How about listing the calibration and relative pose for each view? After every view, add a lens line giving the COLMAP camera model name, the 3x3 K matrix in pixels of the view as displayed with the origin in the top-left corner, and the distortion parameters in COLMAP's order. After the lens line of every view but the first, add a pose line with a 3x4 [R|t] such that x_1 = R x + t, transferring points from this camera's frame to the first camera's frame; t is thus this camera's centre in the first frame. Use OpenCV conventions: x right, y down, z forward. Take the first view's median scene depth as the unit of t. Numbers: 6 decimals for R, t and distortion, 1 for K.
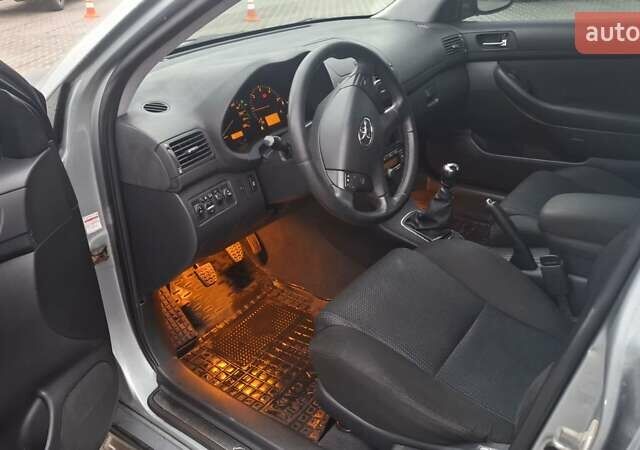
lens RADIAL K [[536.9, 0, 320.0], [0, 536.9, 225.0], [0, 0, 1]] dist [0.005509, -0.004044]
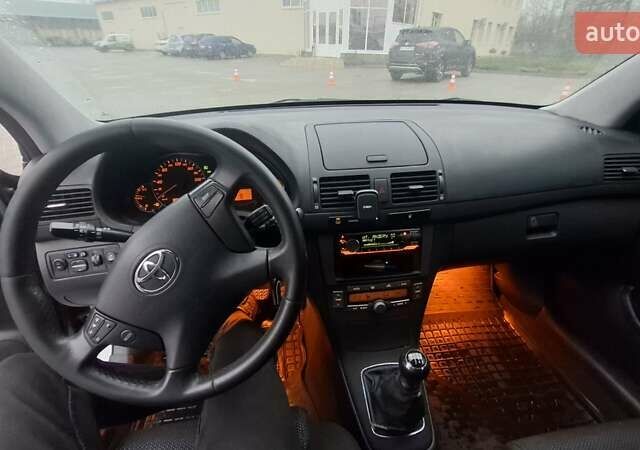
lens RADIAL K [[536.9, 0, 320.0], [0, 536.9, 225.0], [0, 0, 1]] dist [0.005509, -0.004044]
pose [[0.831931, 0.335651, -0.441848, 0.155014], [-0.360757, 0.932212, 0.028907, -0.084039], [0.421599, 0.135352, 0.896624, 0.106888]]
